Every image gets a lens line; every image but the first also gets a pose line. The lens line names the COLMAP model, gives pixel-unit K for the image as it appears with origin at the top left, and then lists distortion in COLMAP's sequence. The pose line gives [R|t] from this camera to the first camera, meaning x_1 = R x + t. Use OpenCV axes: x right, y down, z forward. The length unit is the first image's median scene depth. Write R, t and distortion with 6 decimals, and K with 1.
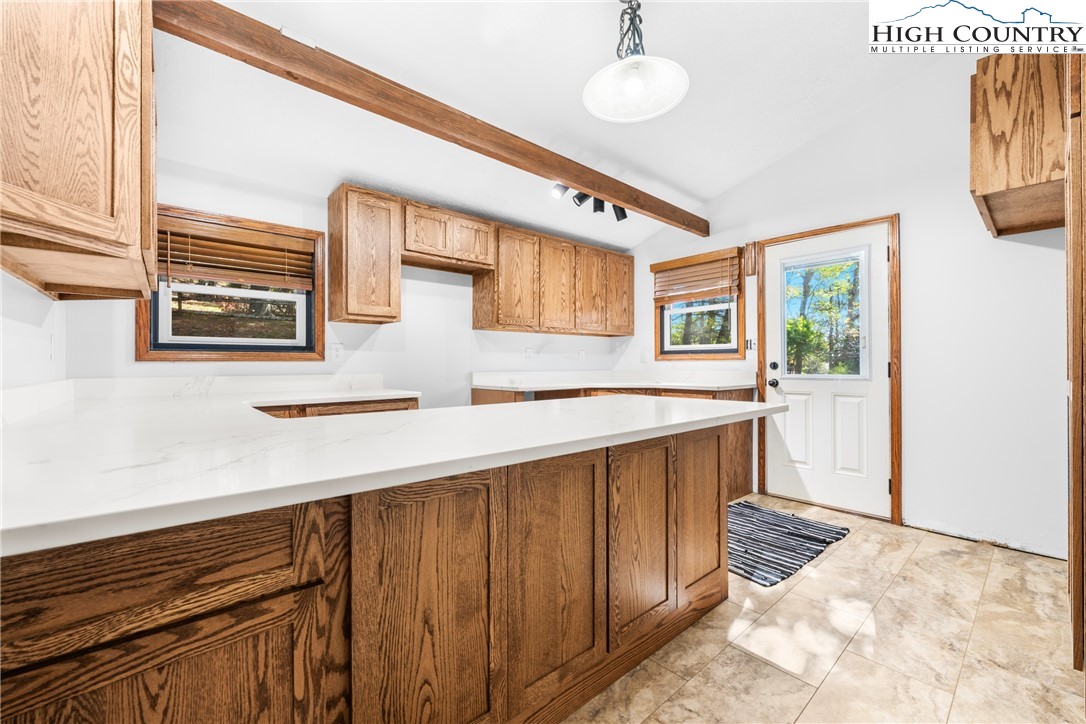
lens RADIAL K [[436.1, 0, 544.2], [0, 436.1, 362.2], [0, 0, 1]] dist [-0.001773, -0.000033]
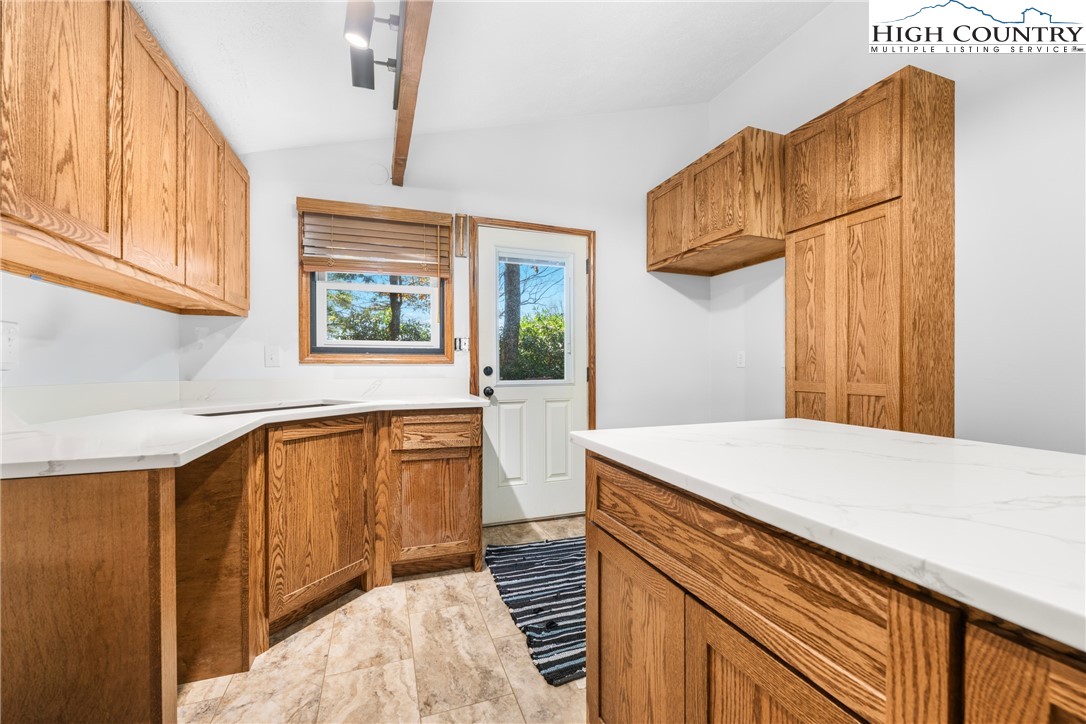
lens RADIAL K [[436.1, 0, 540.1], [0, 436.1, 369.1], [0, 0, 1]] dist [-0.001773, -0.000033]
pose [[0.370065, -0.004051, 0.928997, -0.215211], [-0.005011, 0.999967, 0.006357, -0.001298], [-0.928992, -0.007007, 0.370033, 0.600981]]
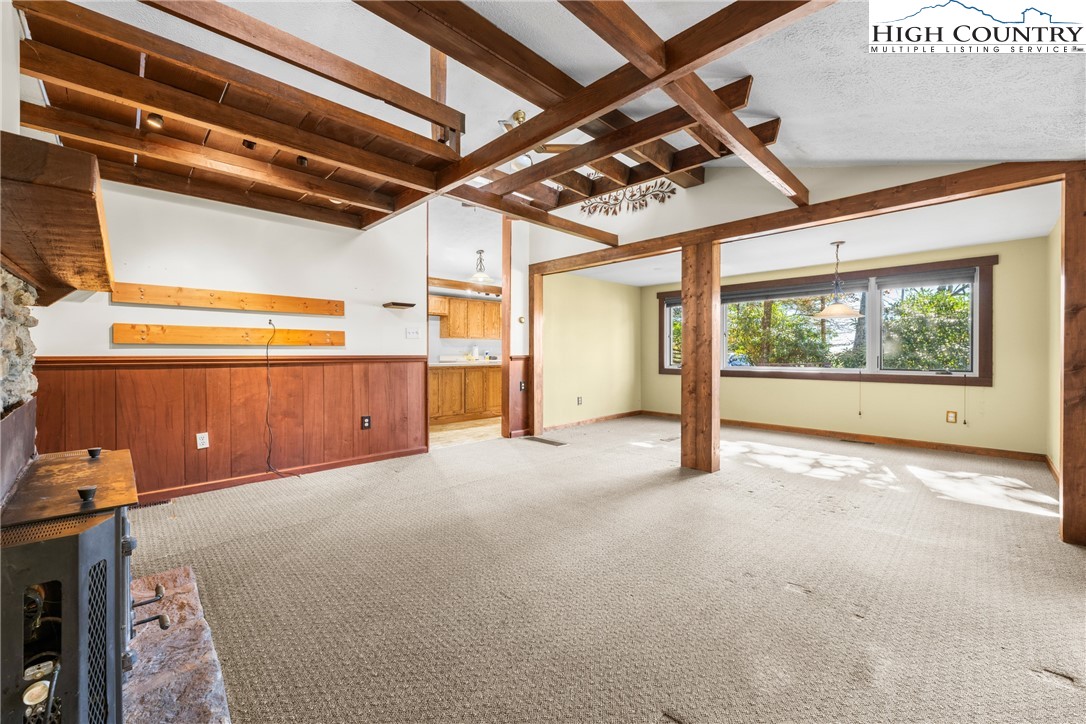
lens RADIAL K [[436.1, 0, 545.1], [0, 436.1, 356.5], [0, 0, 1]] dist [-0.001773, -0.000033]
pose [[0.998682, 0.006996, 0.050845, 0.317791], [-0.007548, 0.999915, 0.010659, 0.000018], [-0.050766, -0.011029, 0.998650, -1.554640]]
